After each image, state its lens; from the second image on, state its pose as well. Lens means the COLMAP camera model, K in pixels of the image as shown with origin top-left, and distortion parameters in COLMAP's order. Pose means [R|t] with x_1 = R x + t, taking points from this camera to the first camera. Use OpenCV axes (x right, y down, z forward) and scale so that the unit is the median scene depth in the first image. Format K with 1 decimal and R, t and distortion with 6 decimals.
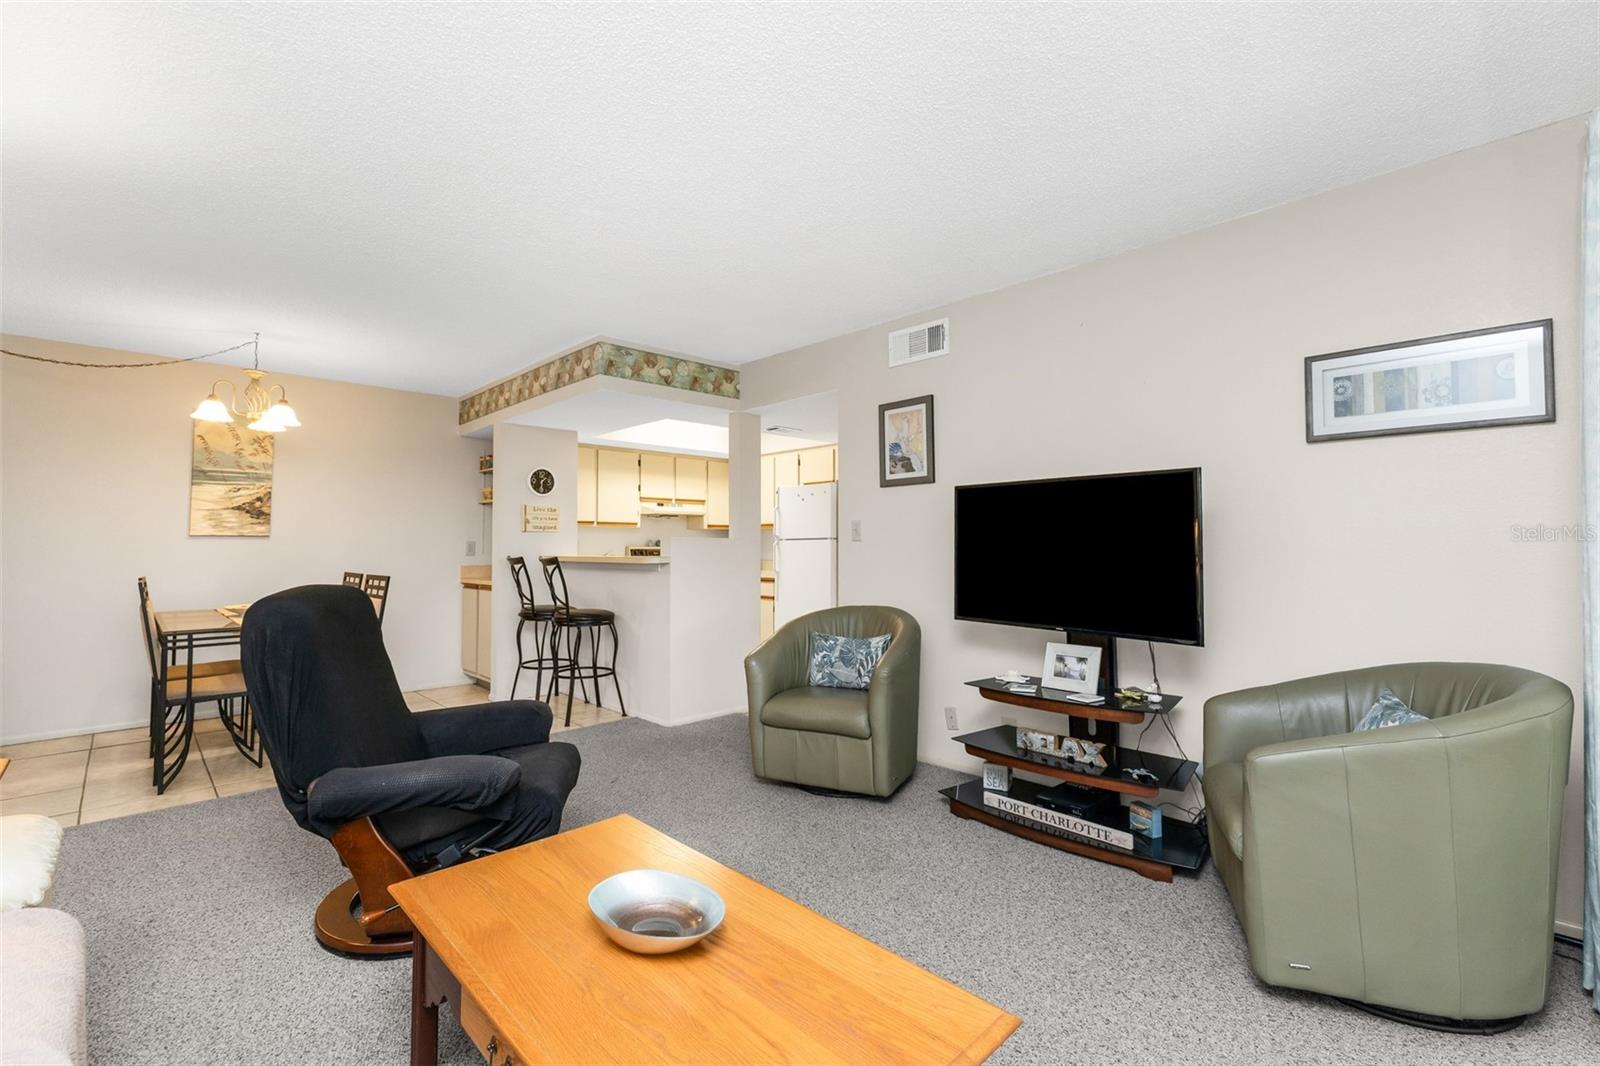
lens RADIAL K [[699.8, 0, 805.6], [0, 699.8, 519.8], [0, 0, 1]] dist [0.013898, -0.003703]
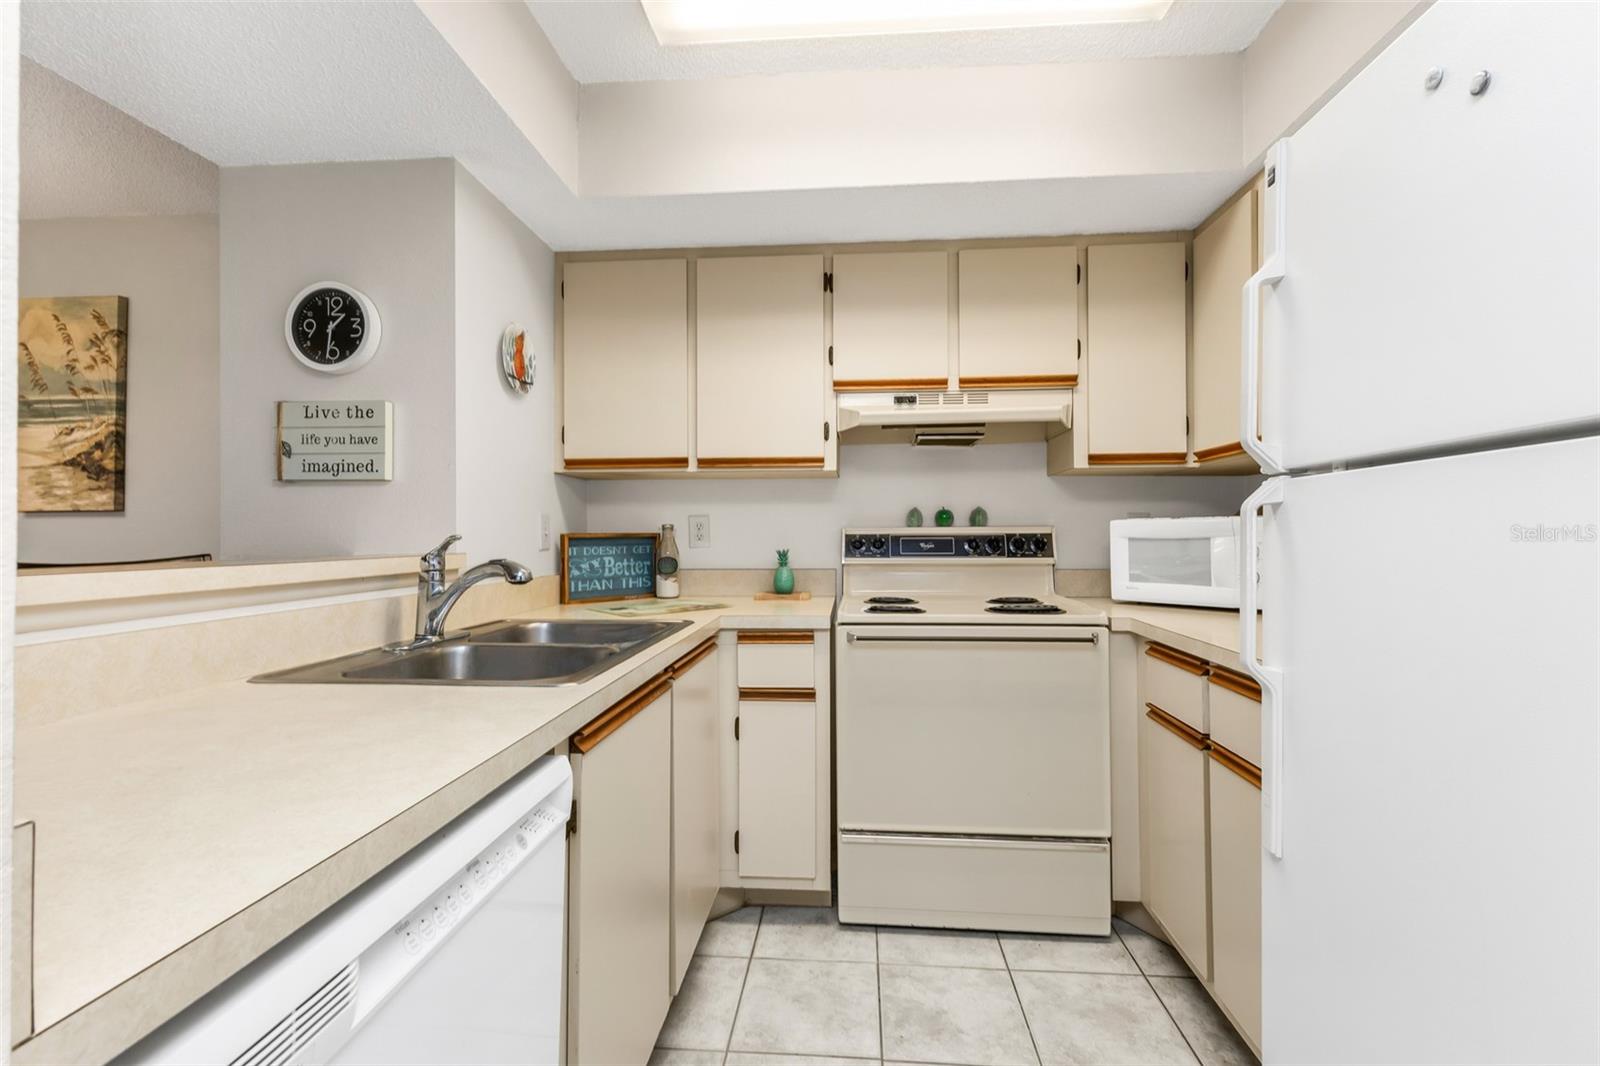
lens RADIAL K [[699.8, 0, 813.4], [0, 699.8, 530.9], [0, 0, 1]] dist [0.013898, -0.003703]
pose [[0.659228, -0.006529, -0.751915, 0.017041], [0.031651, 0.999317, 0.019072, 0.045685], [0.751277, -0.036372, 0.658984, 1.063029]]
